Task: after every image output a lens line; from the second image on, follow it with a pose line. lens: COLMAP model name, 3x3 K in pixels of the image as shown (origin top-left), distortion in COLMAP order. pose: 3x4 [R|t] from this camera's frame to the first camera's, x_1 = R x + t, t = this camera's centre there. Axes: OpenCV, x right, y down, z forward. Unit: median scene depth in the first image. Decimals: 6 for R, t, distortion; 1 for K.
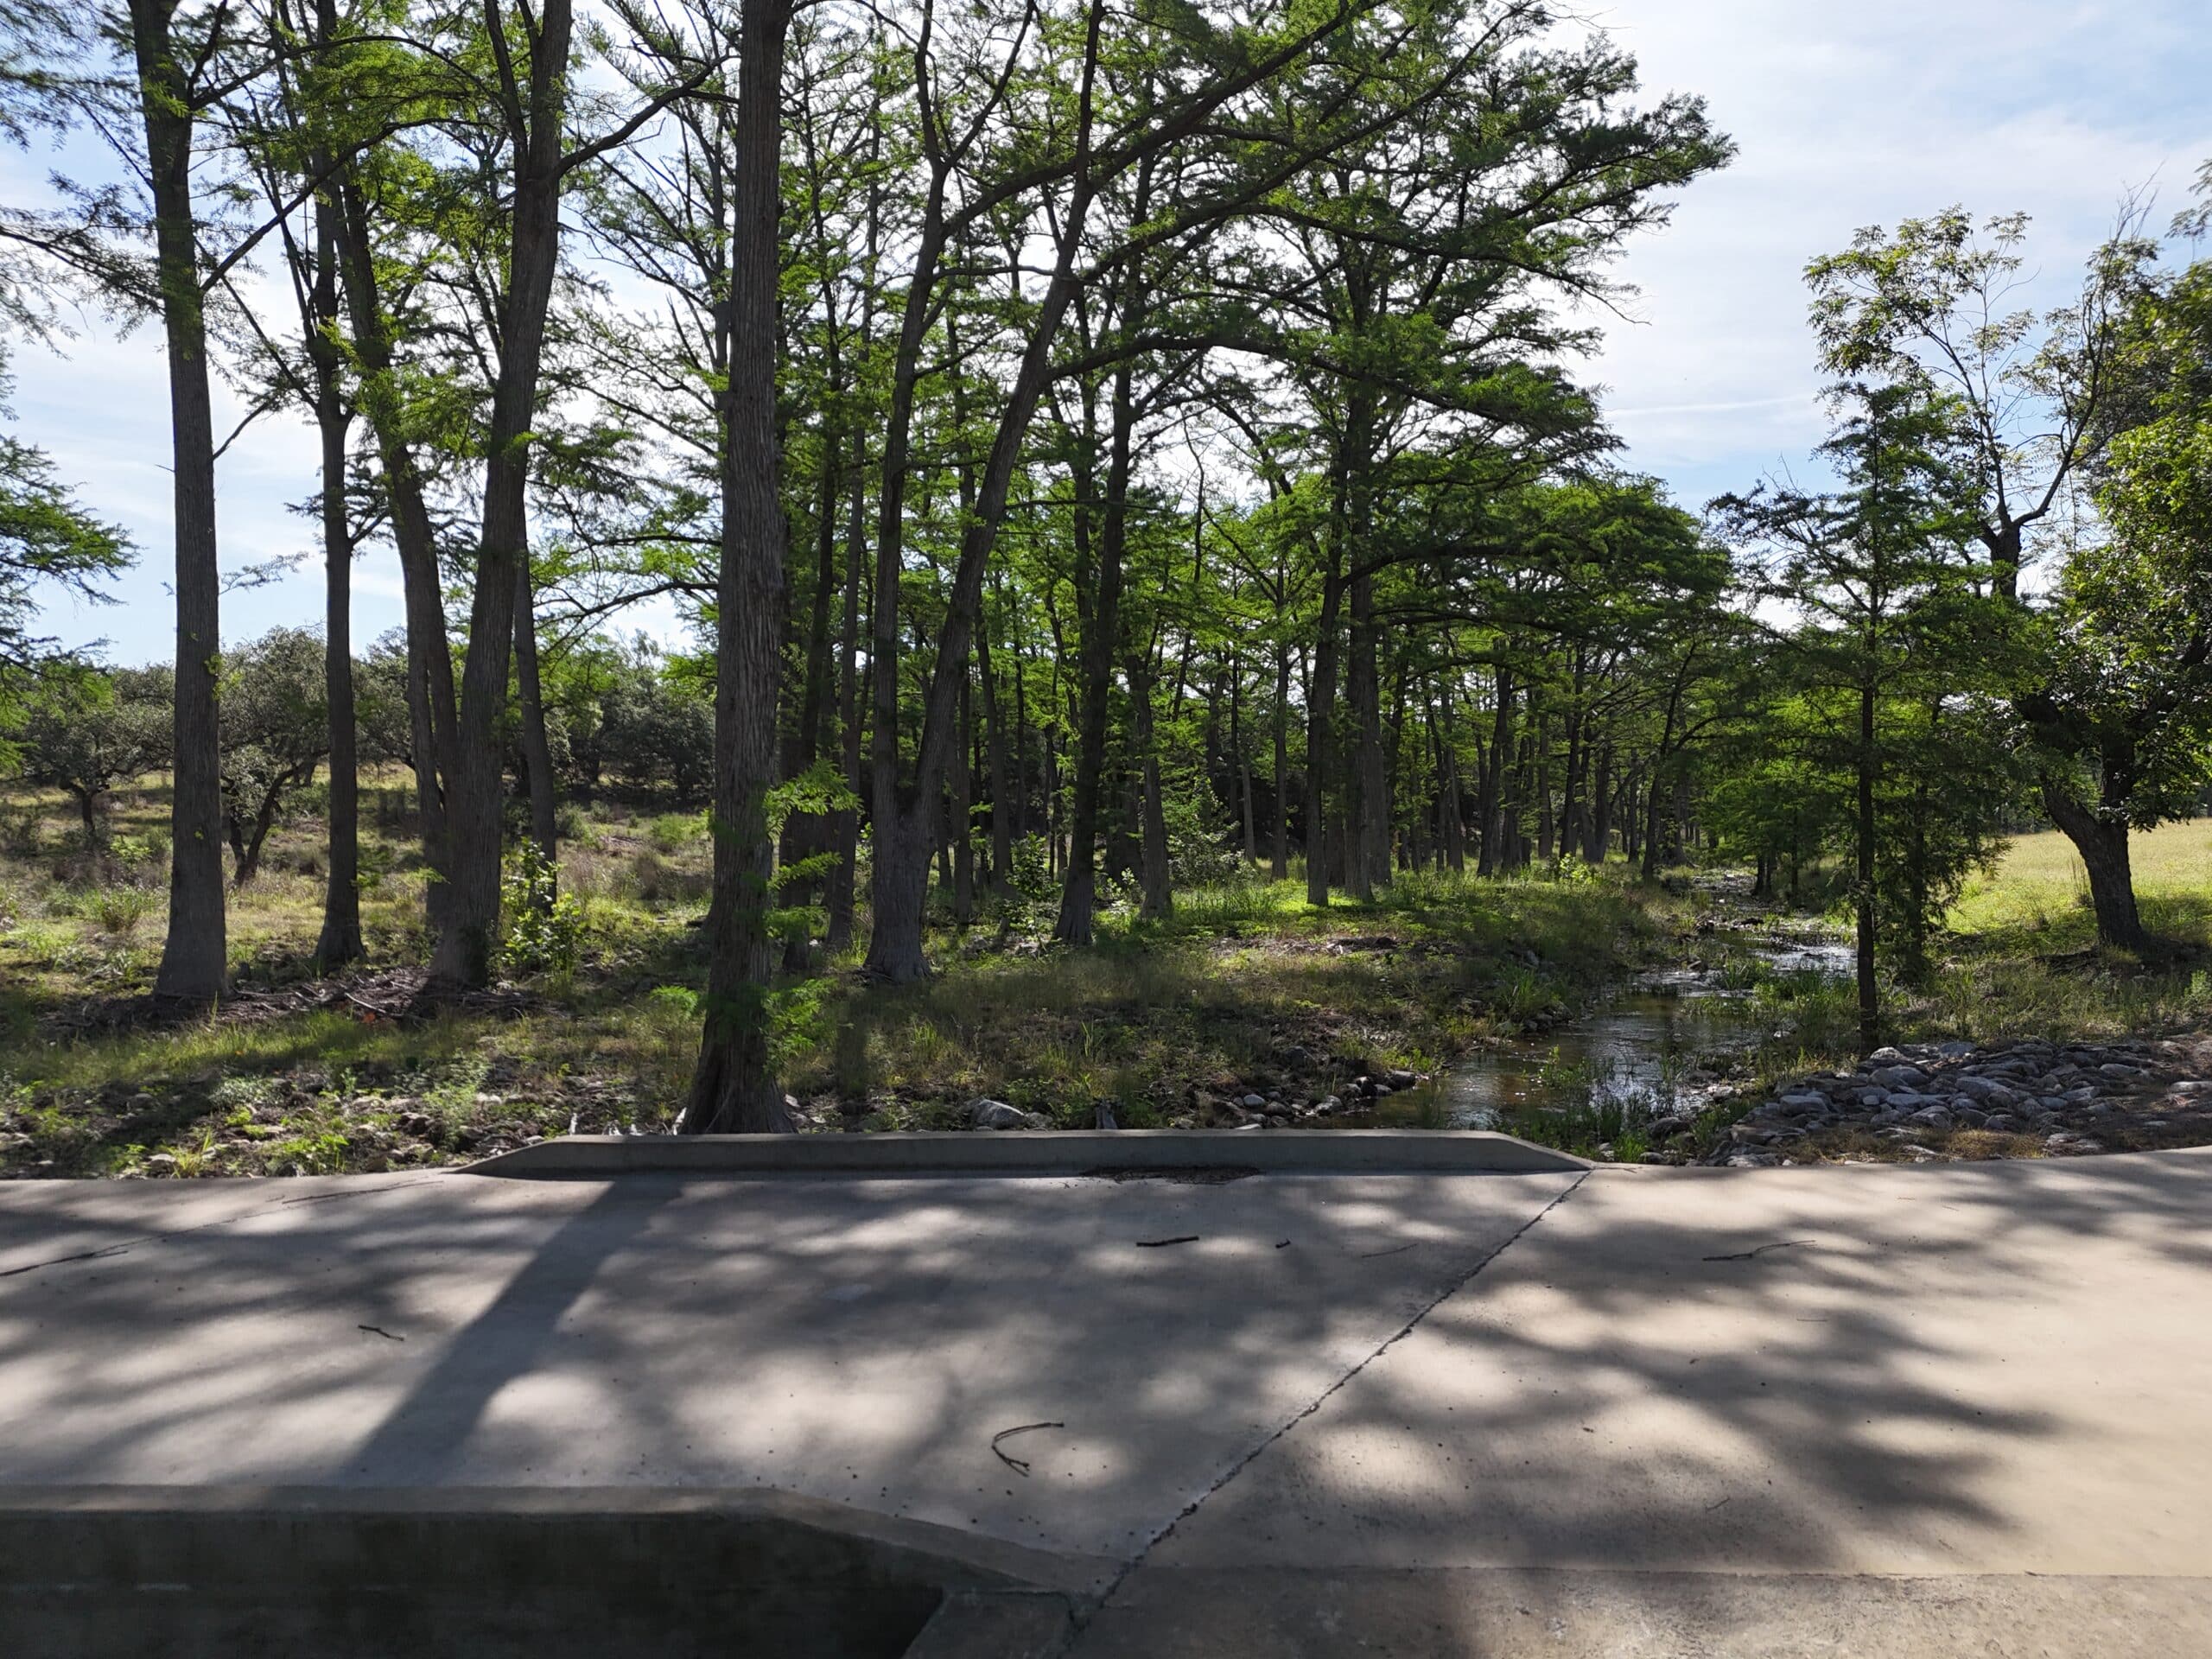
lens RADIAL K [[1608.6, 0, 1106.0], [0, 1608.6, 829.5], [0, 0, 1]] dist [0.068705, -0.076229]
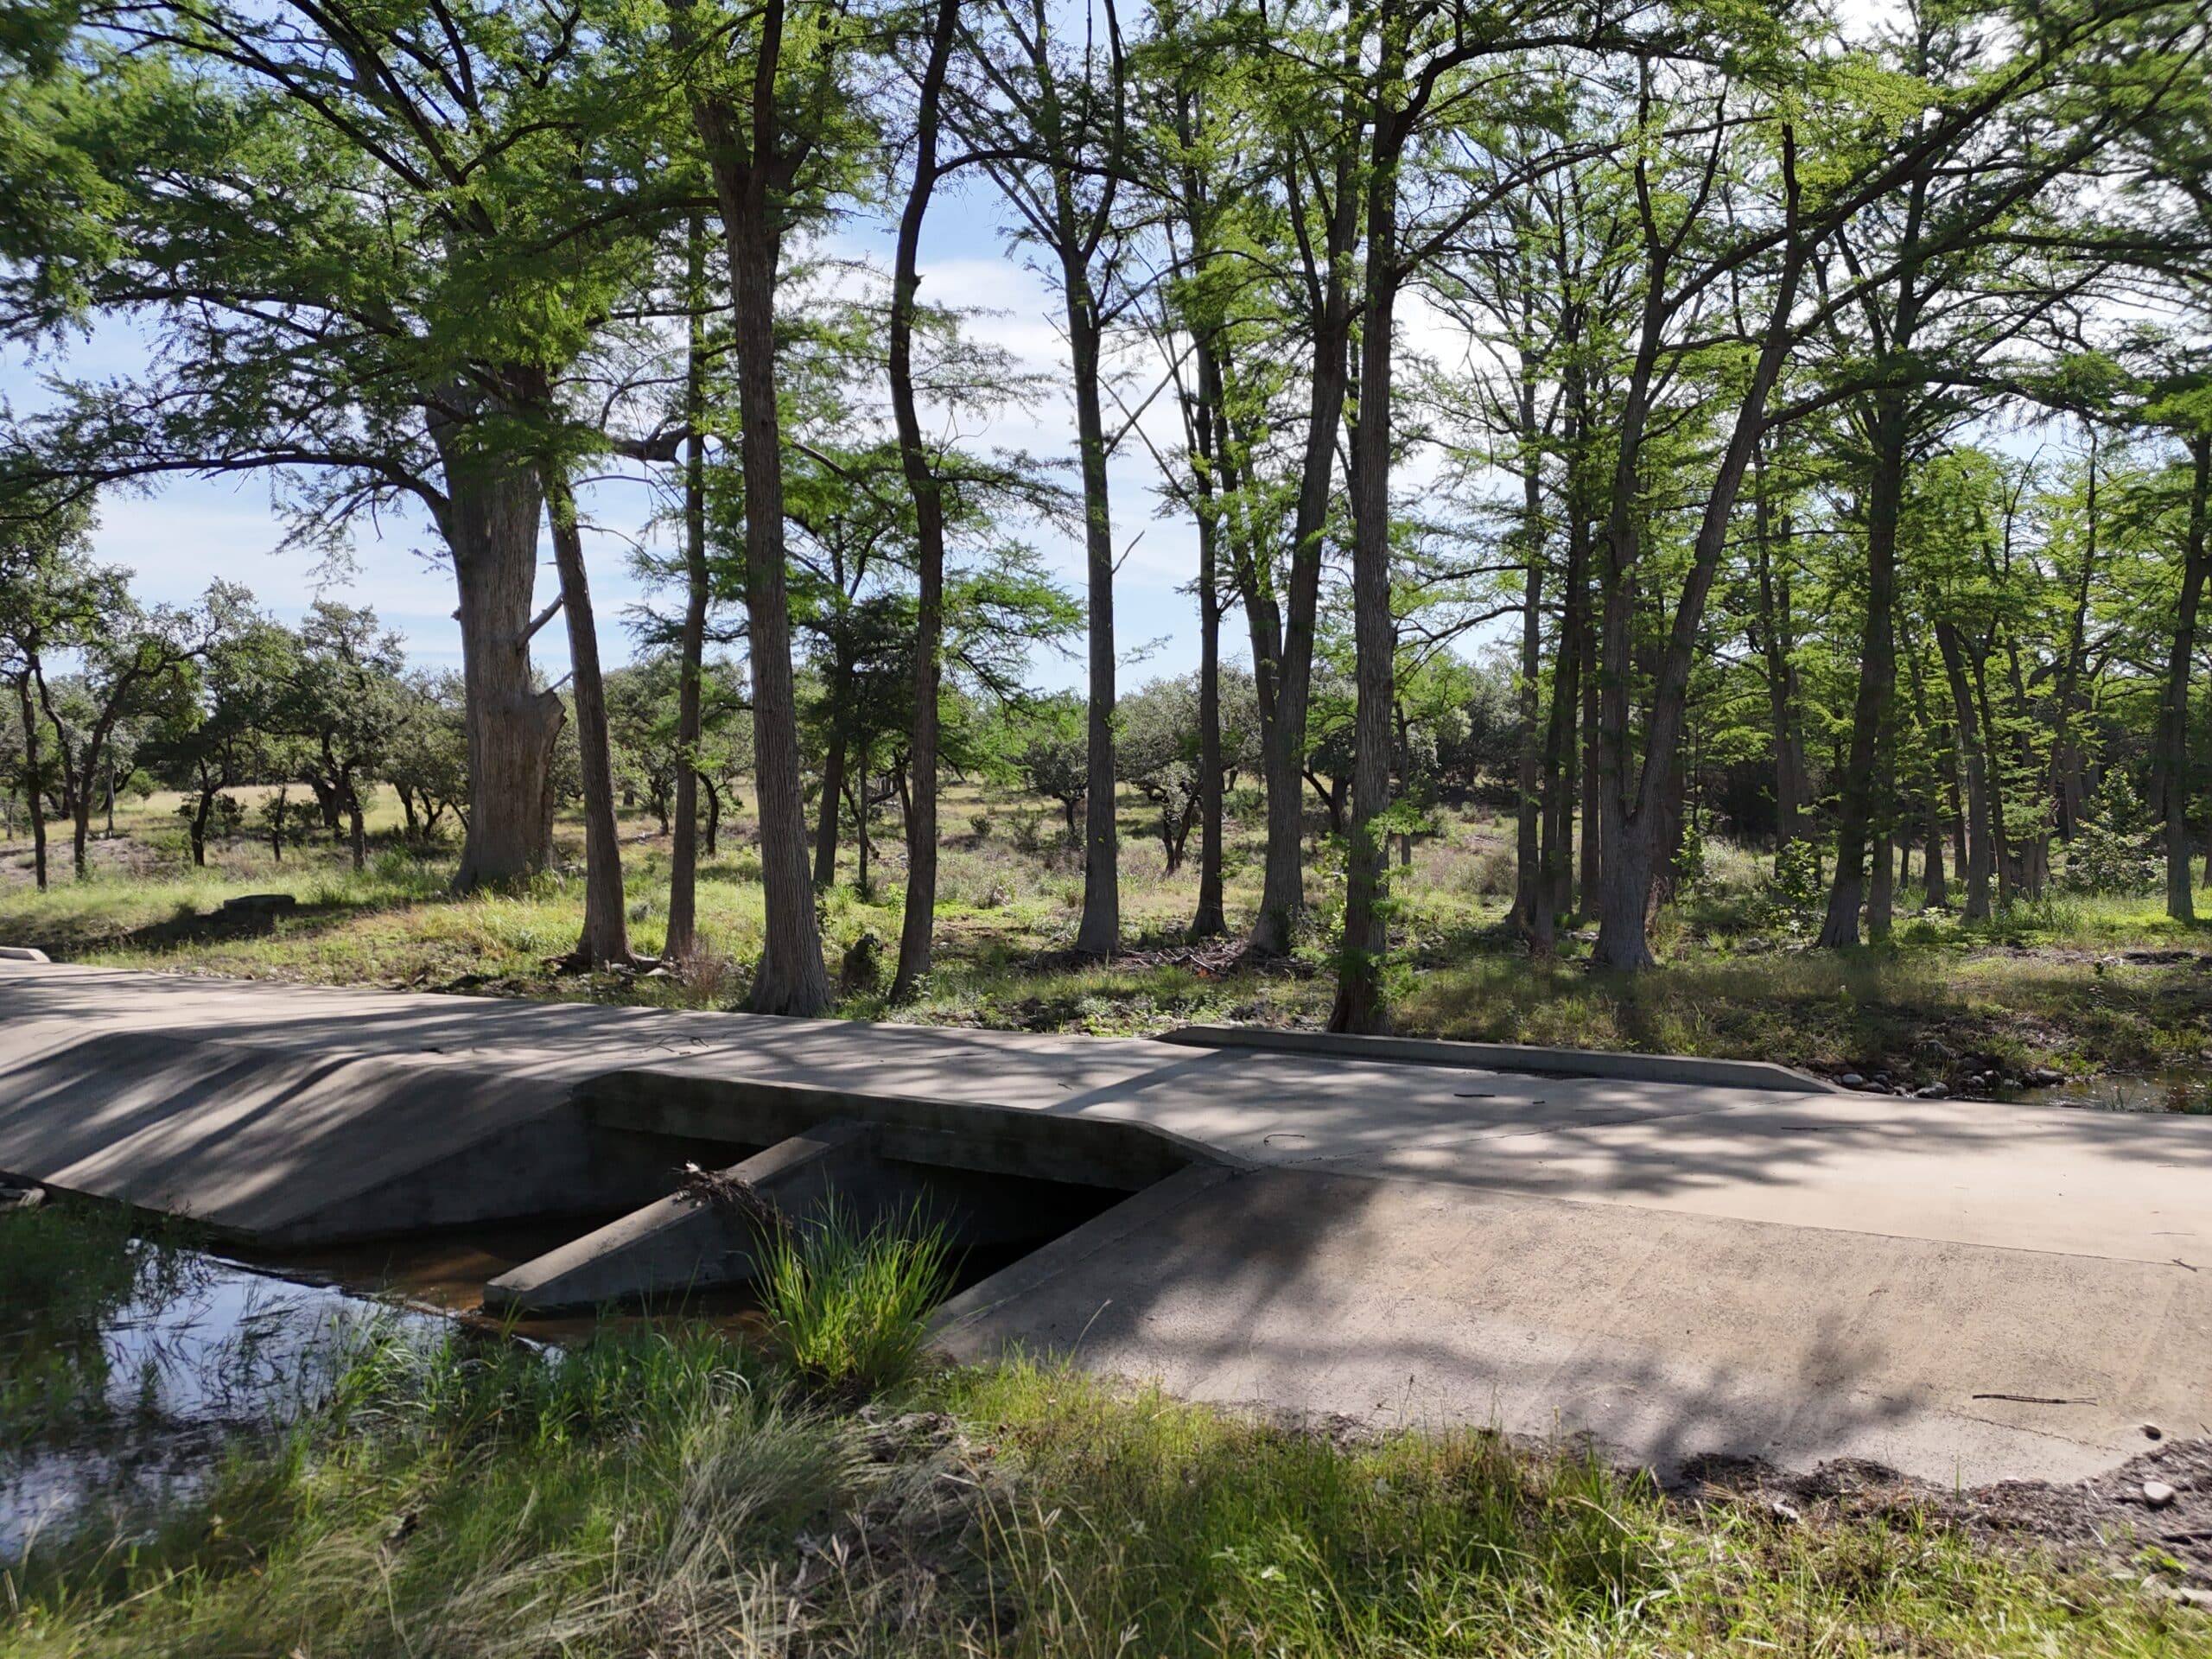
lens RADIAL K [[1608.6, 0, 1106.0], [0, 1608.6, 829.5], [0, 0, 1]] dist [0.068705, -0.076229]
pose [[0.853843, 0.002150, -0.520526, 0.093392], [-0.000989, 0.999996, 0.002509, -0.004701], [0.520530, -0.001628, 0.853842, -0.104004]]
